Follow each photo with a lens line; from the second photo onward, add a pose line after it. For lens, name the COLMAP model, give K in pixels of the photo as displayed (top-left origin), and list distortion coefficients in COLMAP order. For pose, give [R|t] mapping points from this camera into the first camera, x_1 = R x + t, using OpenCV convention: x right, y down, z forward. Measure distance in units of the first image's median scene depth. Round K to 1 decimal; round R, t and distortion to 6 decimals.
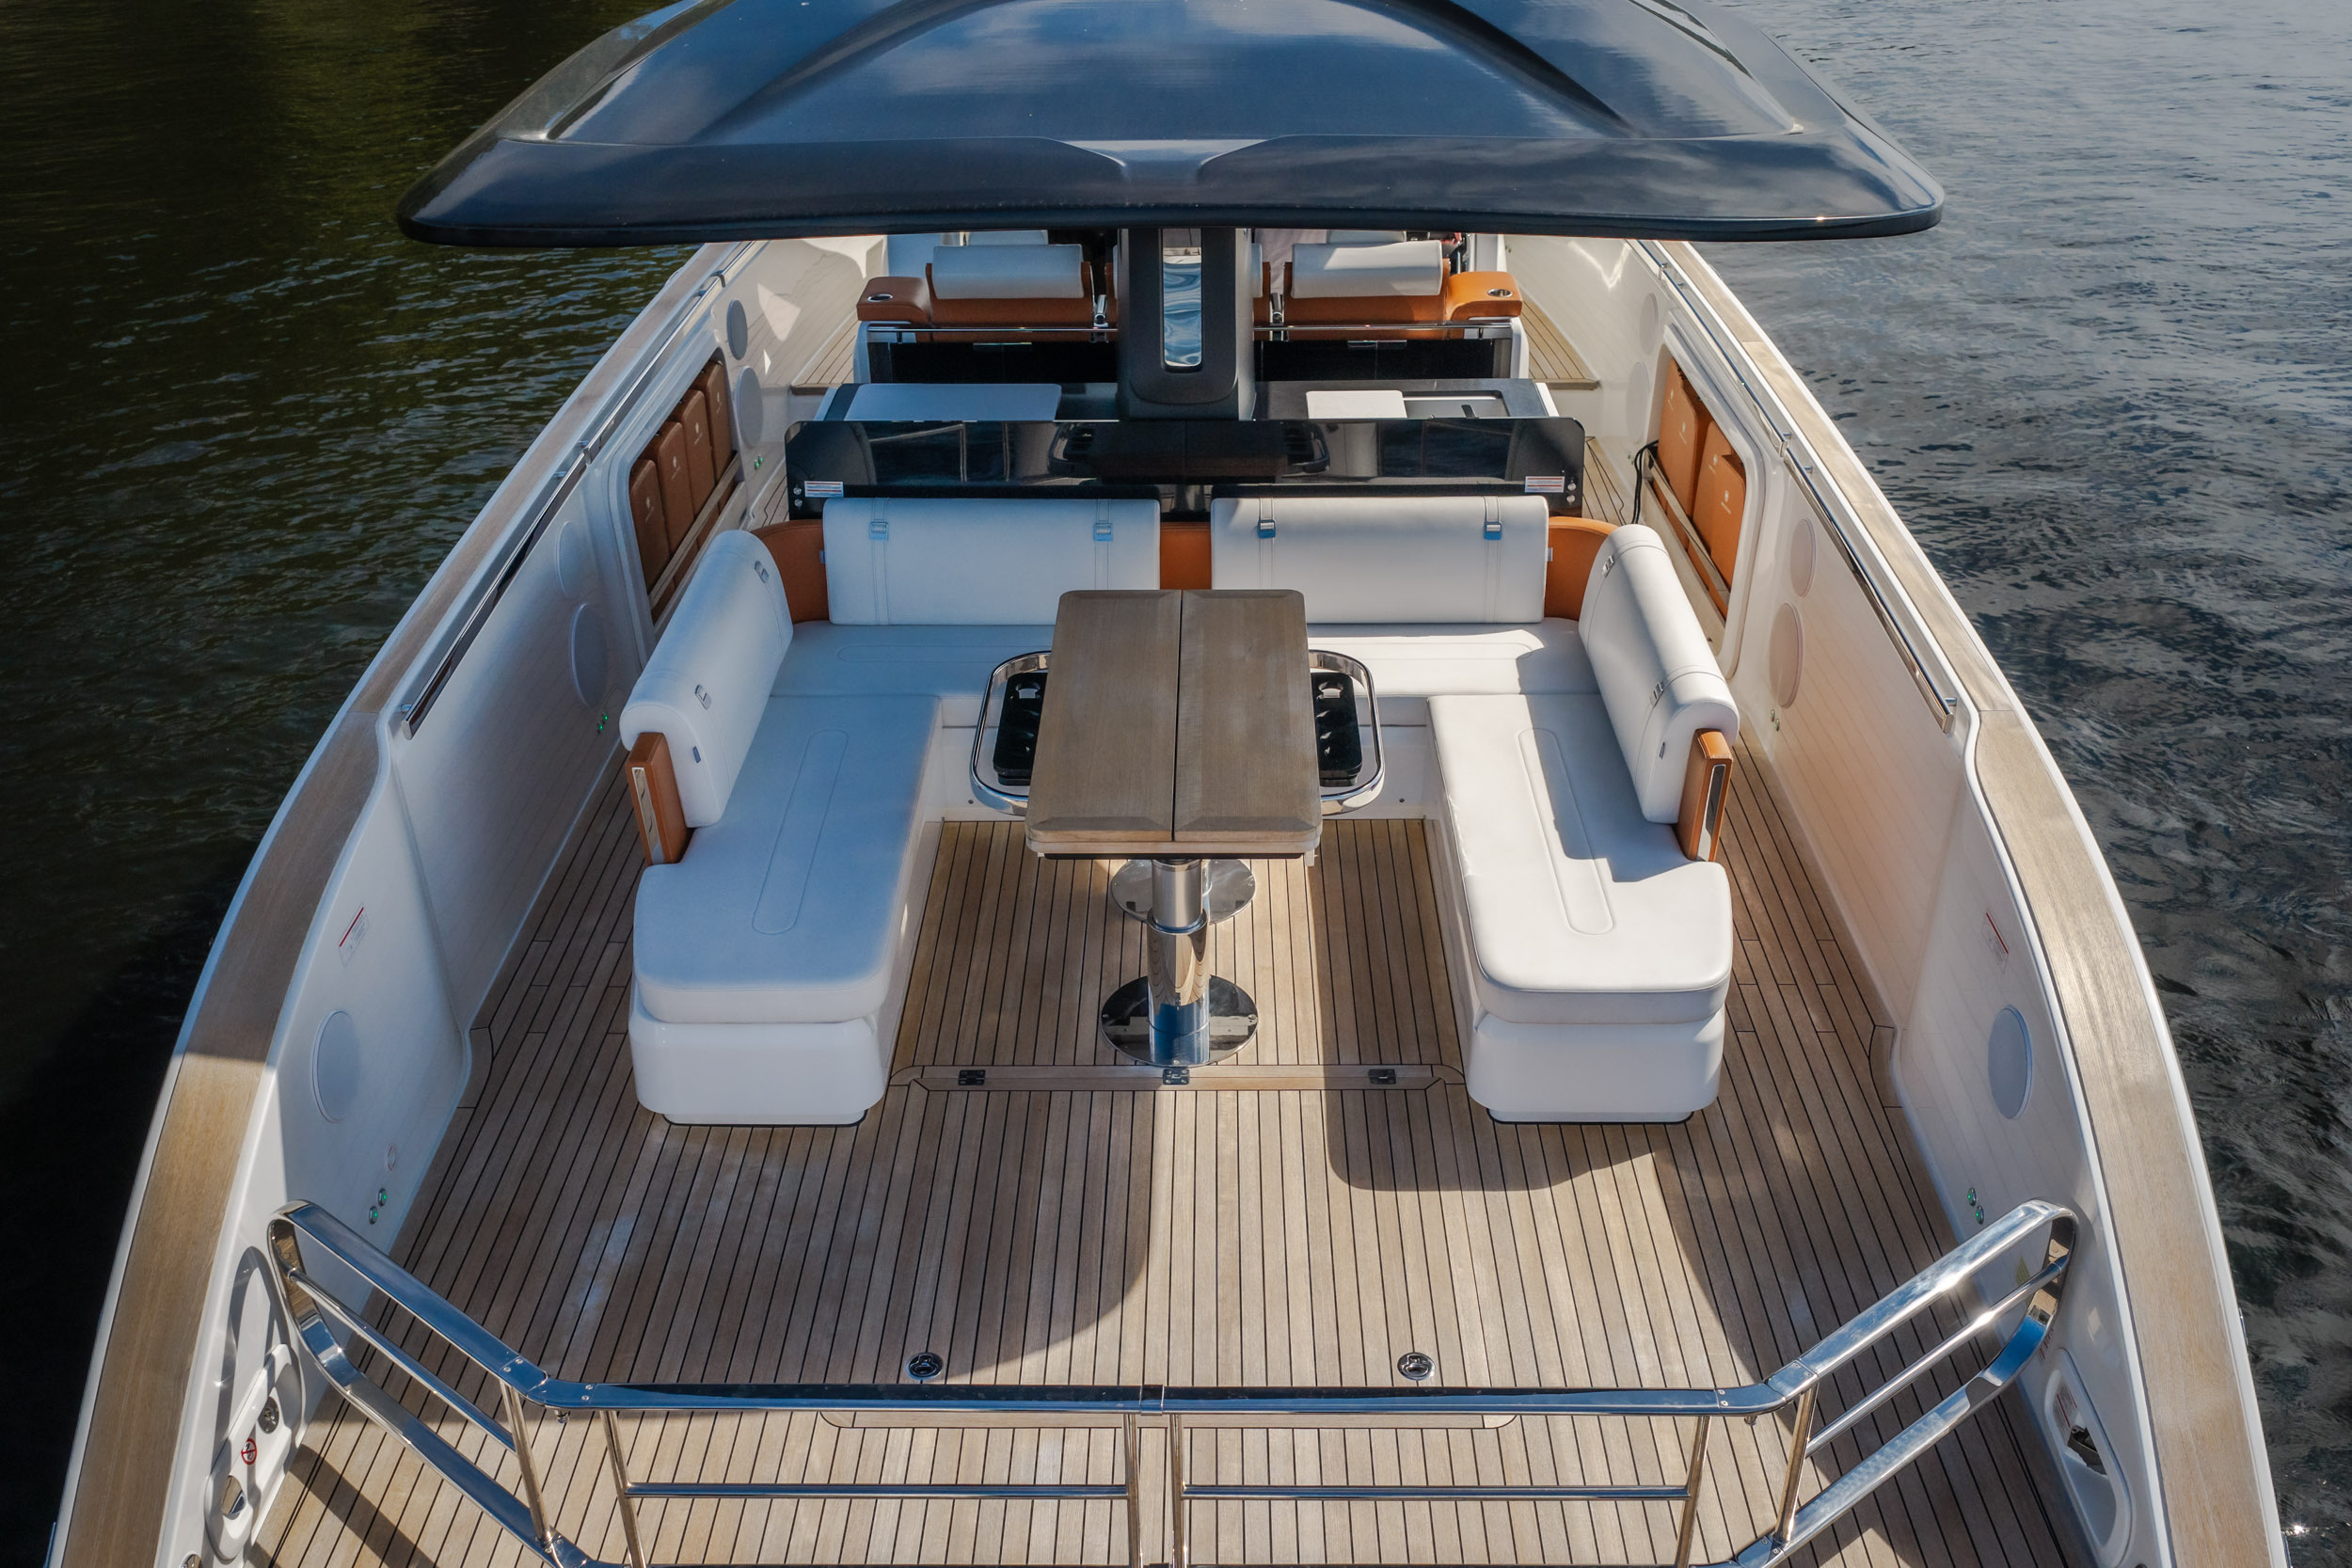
lens RADIAL K [[2146.4, 0, 1145.1], [0, 2146.4, 776.7], [0, 0, 1]] dist [0.169554, -0.000782]
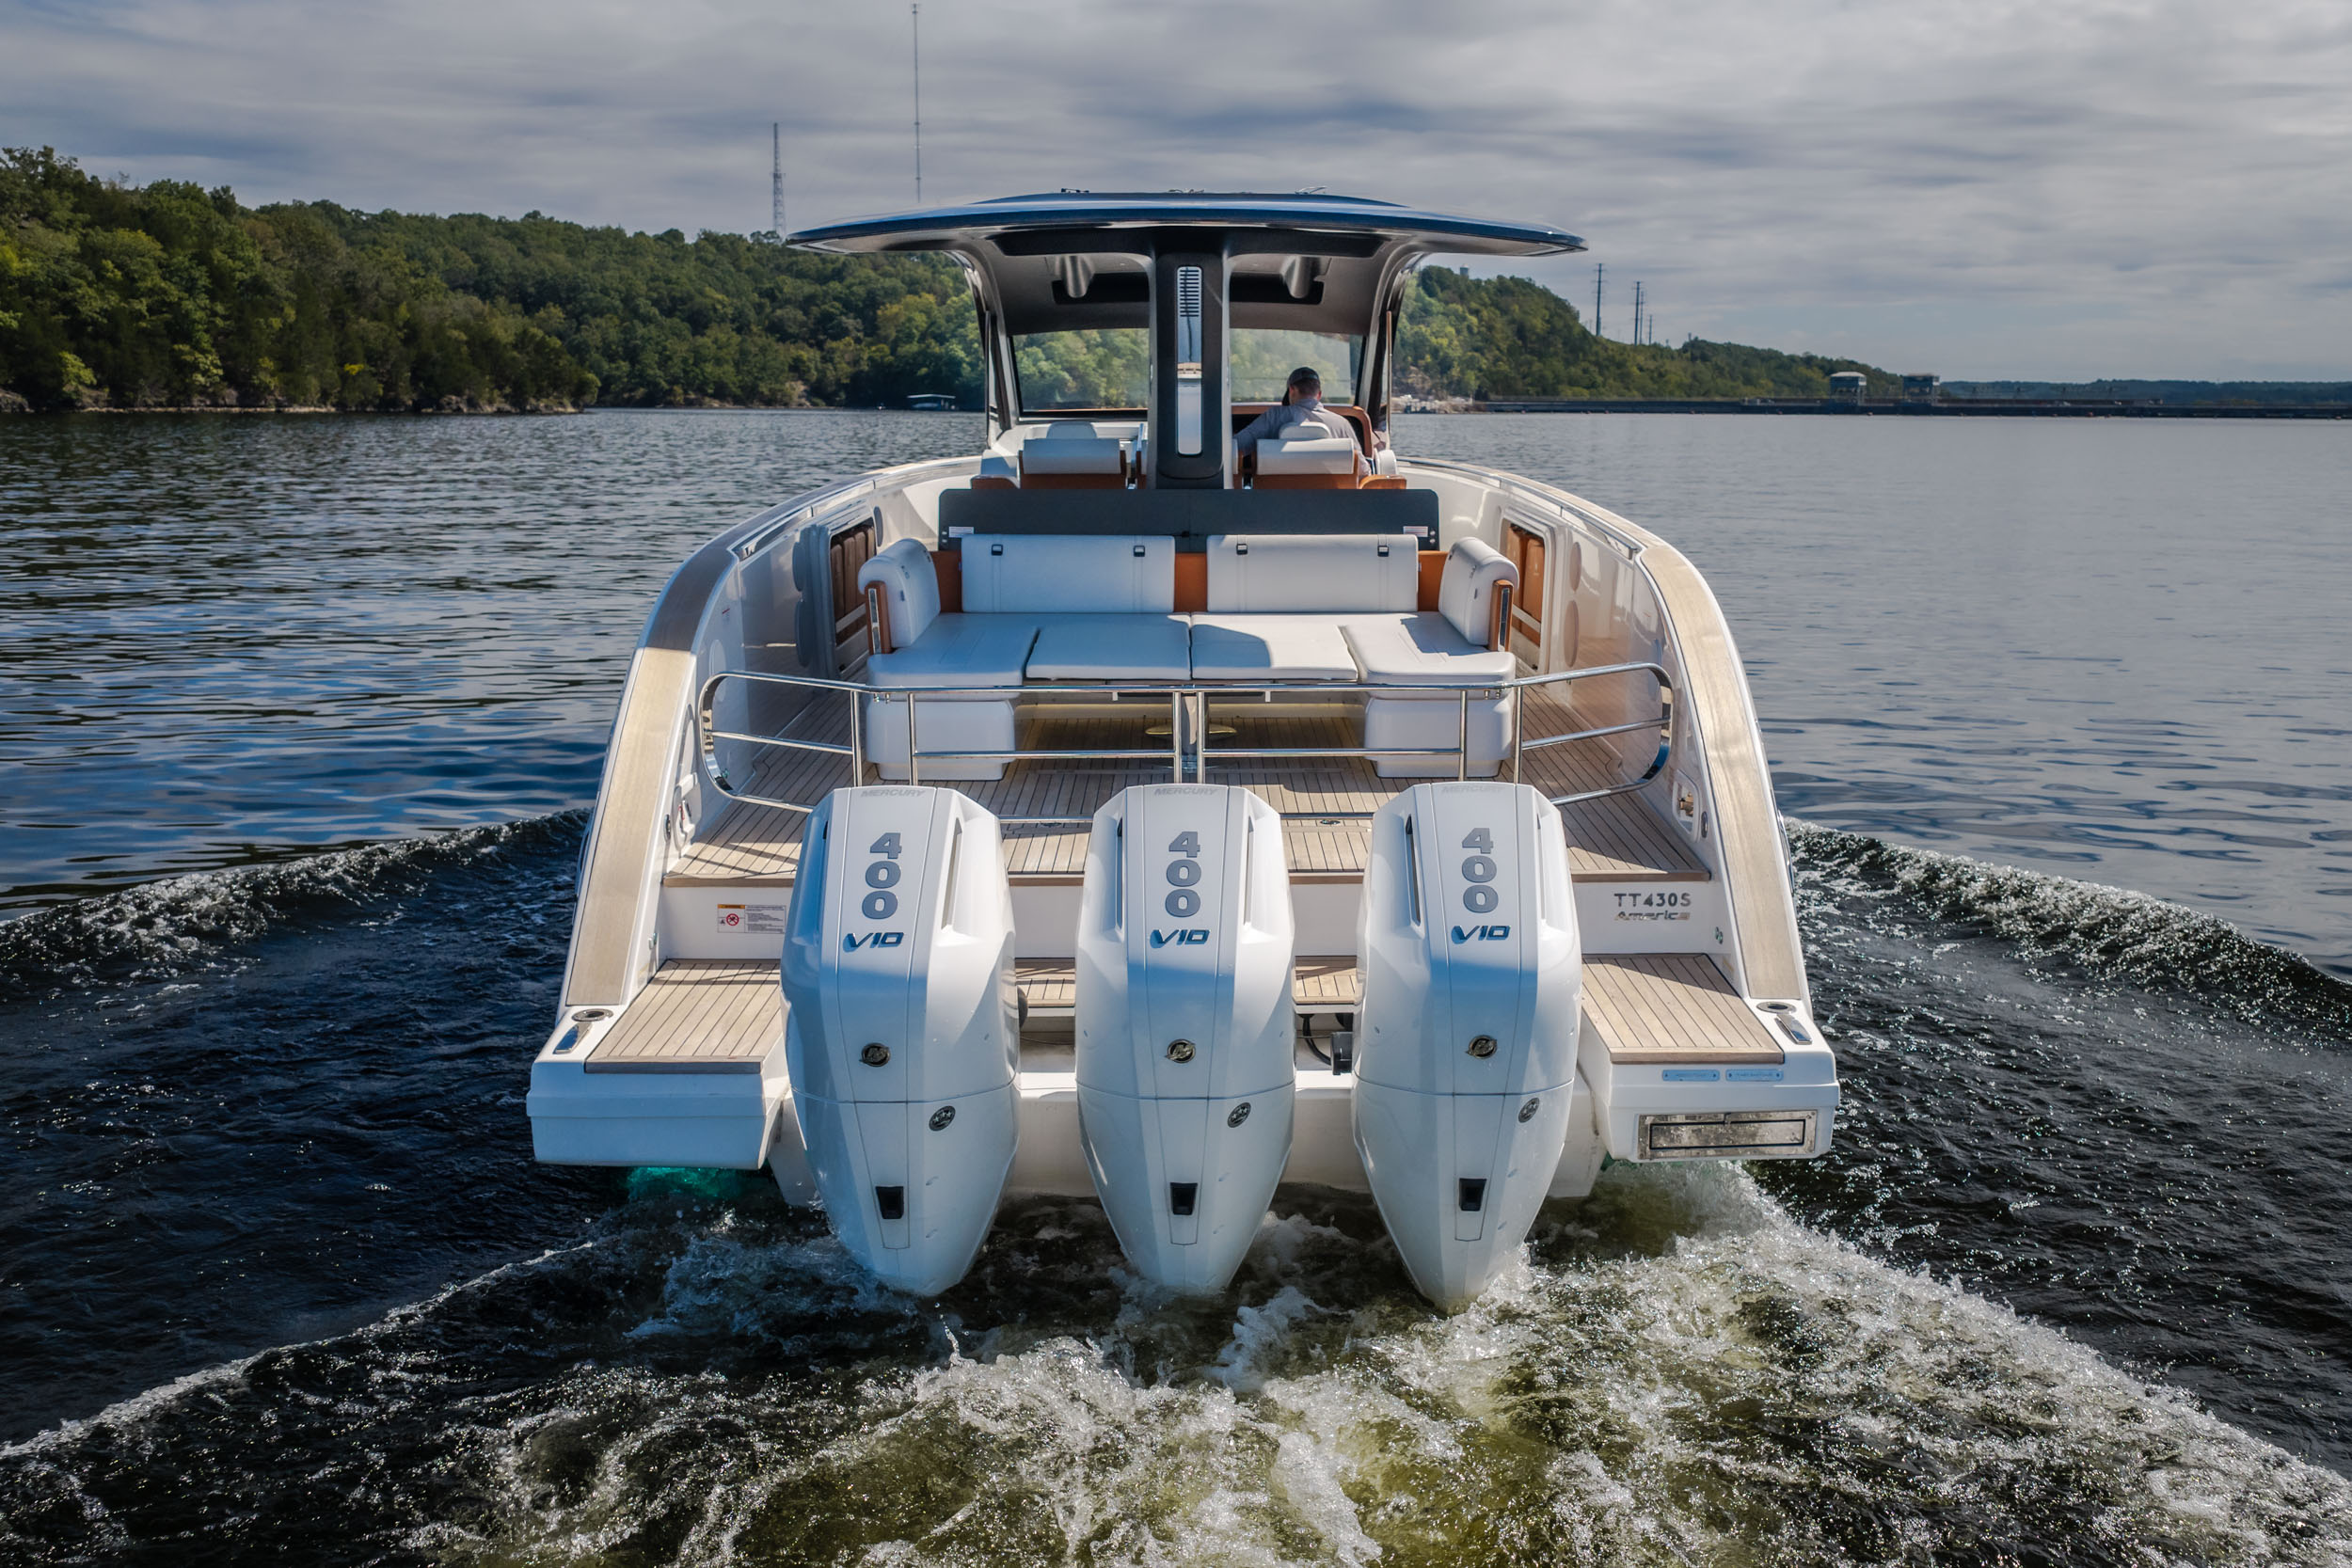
lens RADIAL K [[2160.9, 0, 1176.0], [0, 2160.9, 784.0], [0, 0, 1]] dist [-0.007836, -0.002077]
pose [[0.999770, 0.010111, 0.018923, -0.024843], [-0.004051, 0.955077, -0.296331, 0.627383], [-0.021069, 0.296186, 0.954898, -0.562463]]
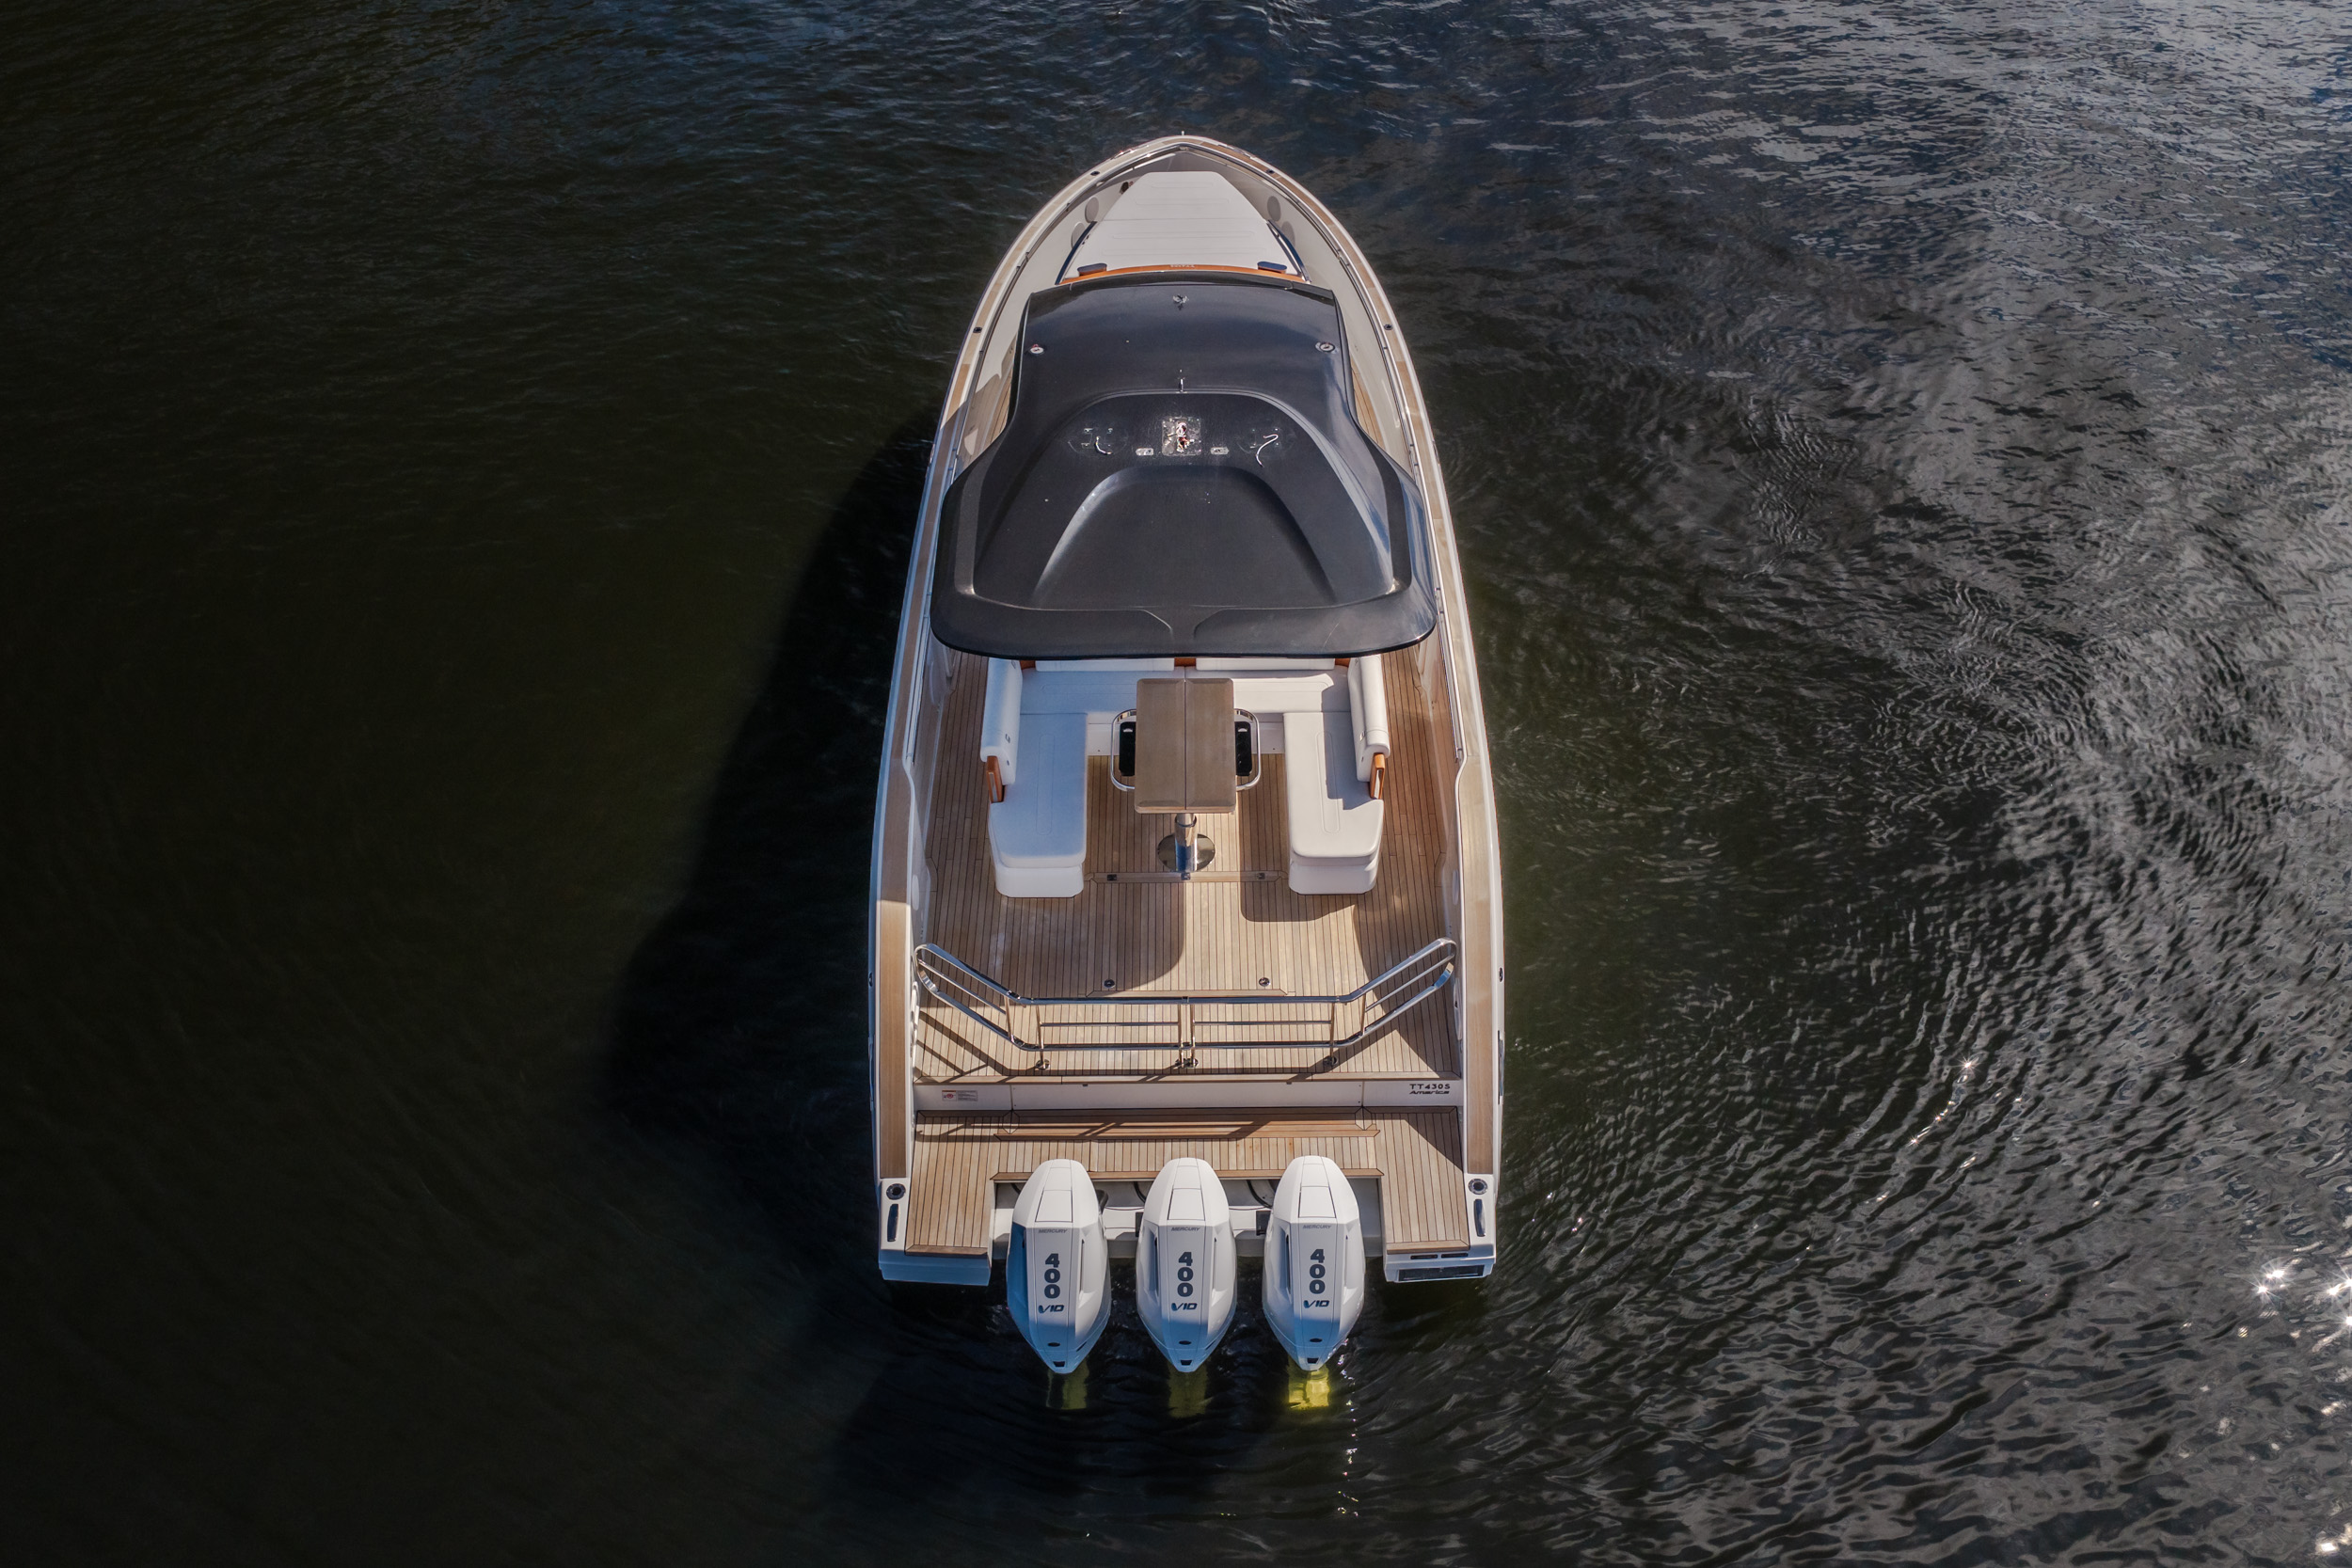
lens RADIAL K [[2072.5, 0, 1142.8], [0, 2072.5, 783.1], [0, 0, 1]] dist [0.003927, 0.000488]
pose [[0.999899, -0.014190, -0.000408, -0.038231], [0.013860, 0.969580, 0.244384, -0.625207], [-0.003072, -0.244365, 0.969679, -1.540818]]
